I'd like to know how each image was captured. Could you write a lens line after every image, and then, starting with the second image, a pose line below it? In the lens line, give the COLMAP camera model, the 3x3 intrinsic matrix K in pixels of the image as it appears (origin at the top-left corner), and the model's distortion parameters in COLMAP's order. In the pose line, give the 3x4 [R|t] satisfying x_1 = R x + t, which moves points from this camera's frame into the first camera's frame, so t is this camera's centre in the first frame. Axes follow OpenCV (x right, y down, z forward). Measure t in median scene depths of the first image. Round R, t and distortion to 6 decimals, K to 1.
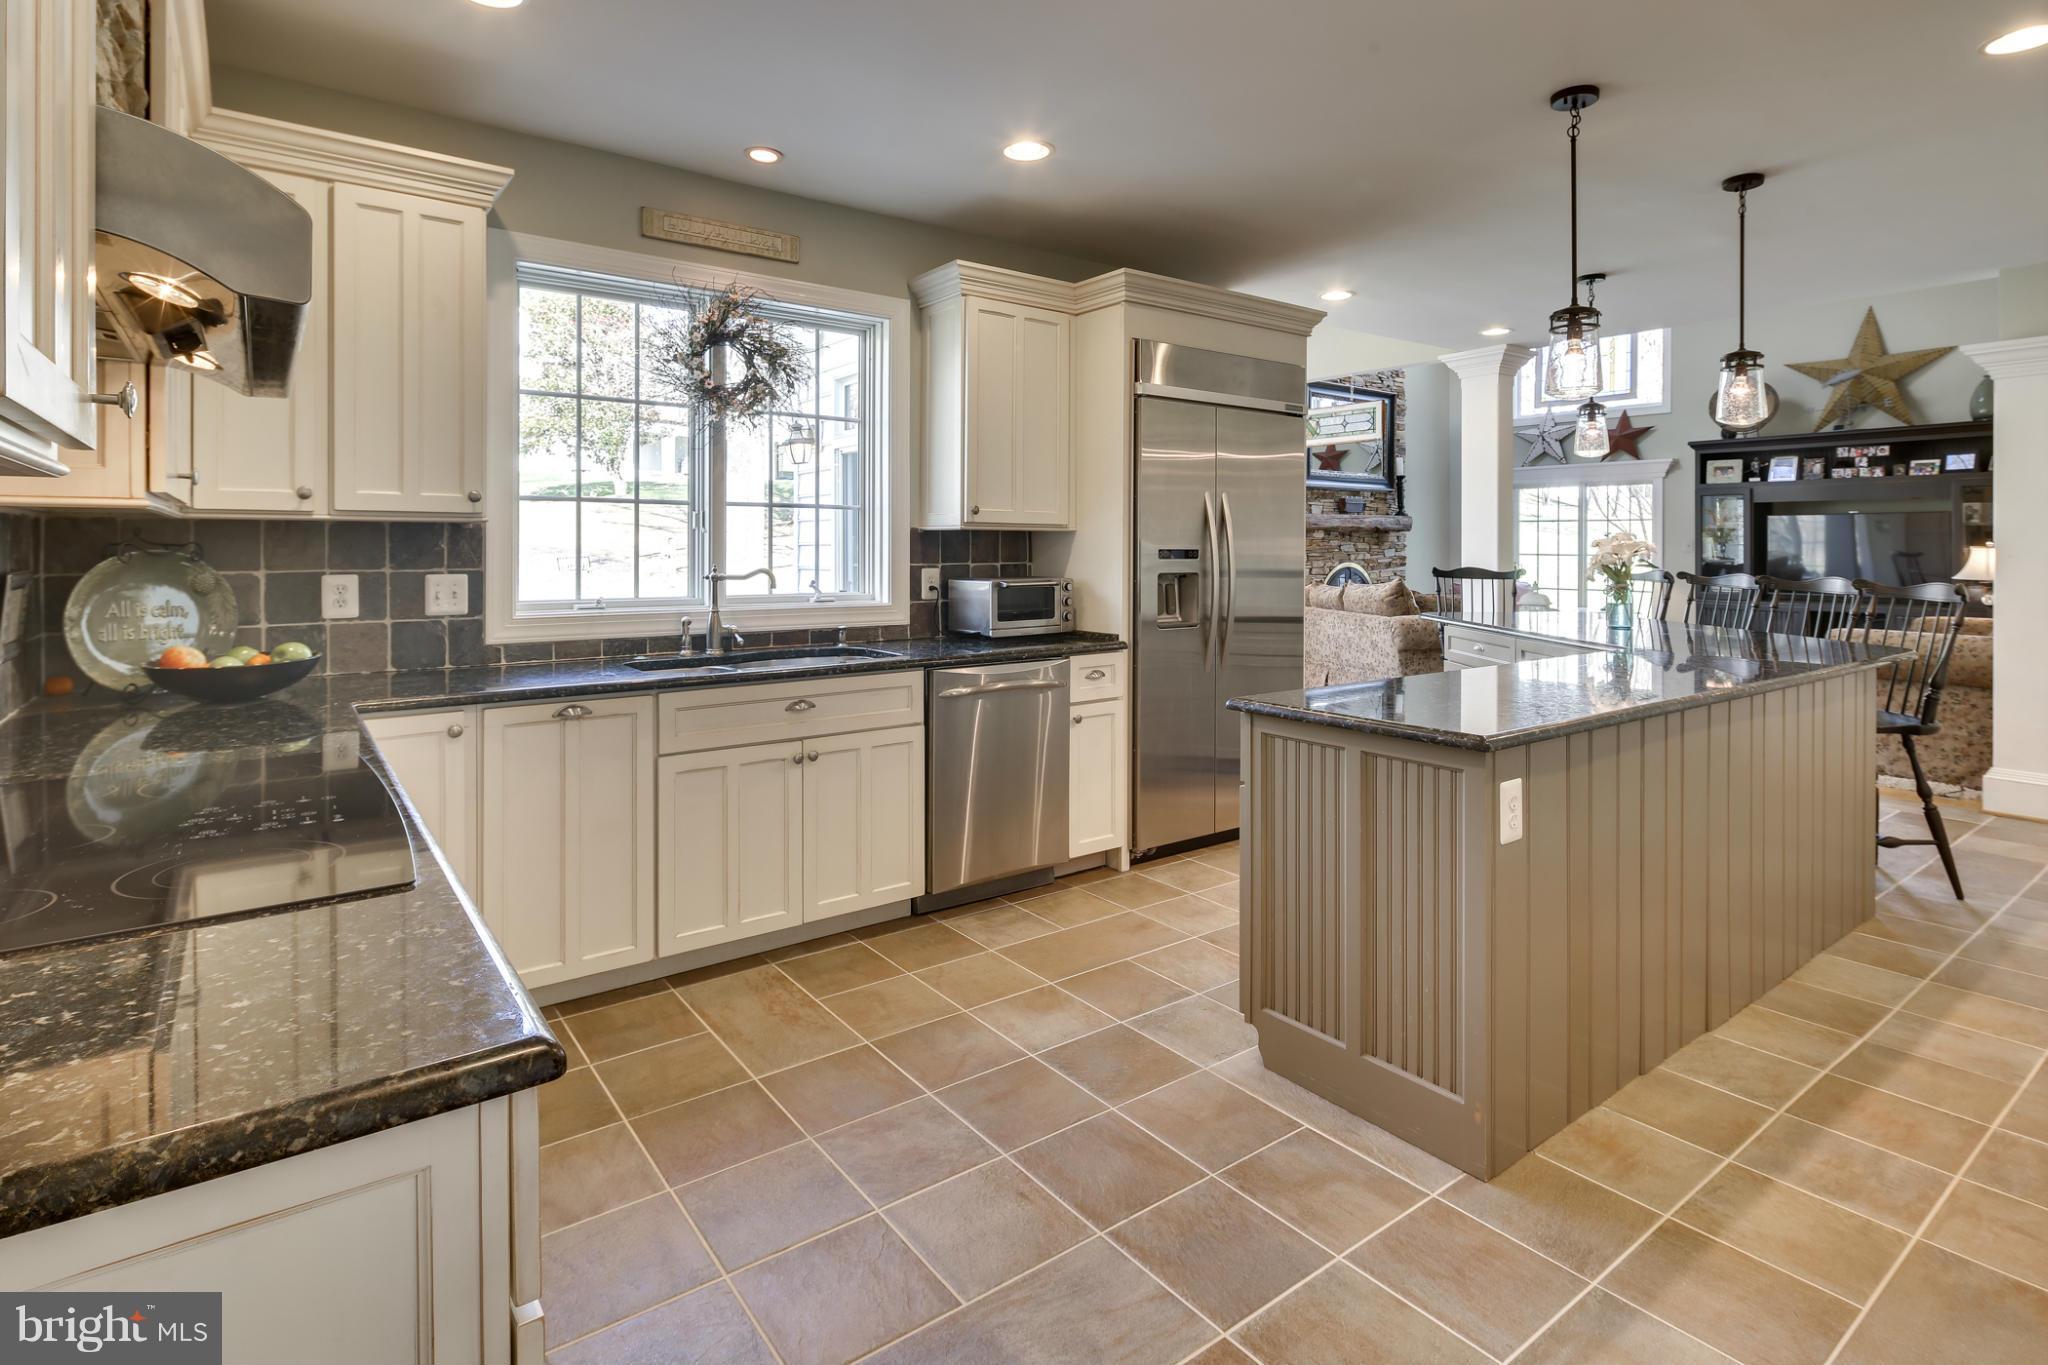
lens RADIAL K [[1014.1, 0, 1026.7], [0, 1014.1, 548.0], [0, 0, 1]] dist [0.002183, -0.000530]
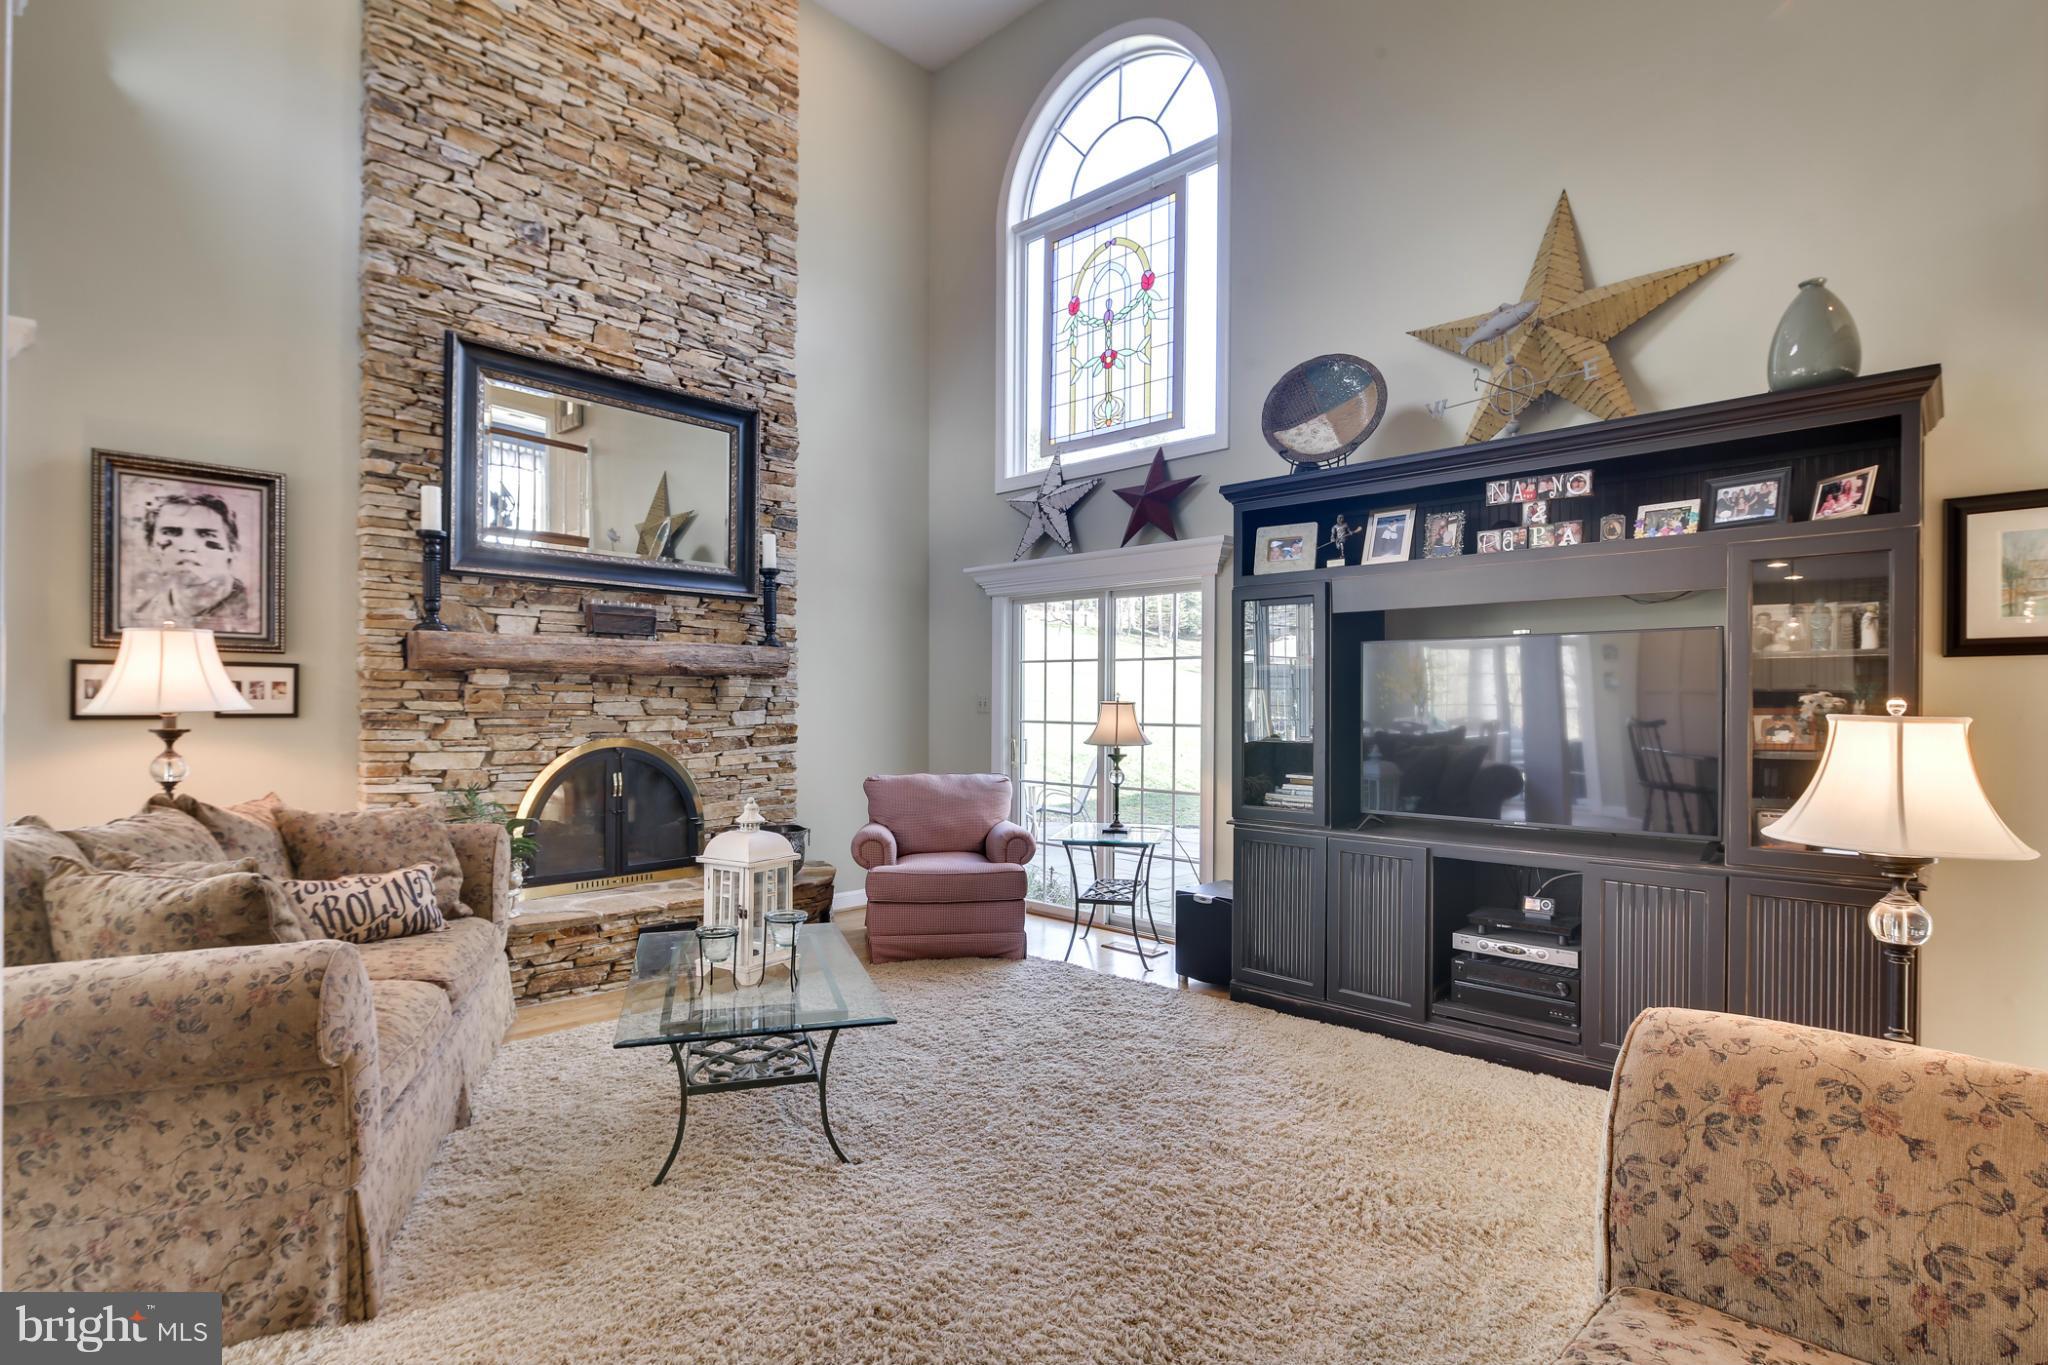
lens RADIAL K [[1014.1, 0, 1022.0], [0, 1014.1, 697.3], [0, 0, 1]] dist [0.002183, -0.000530]
pose [[0.987946, 0.008006, 0.154590, 0.507904], [-0.006419, 0.999922, -0.010759, -0.001256], [-0.154664, 0.009637, 0.987920, 0.572575]]
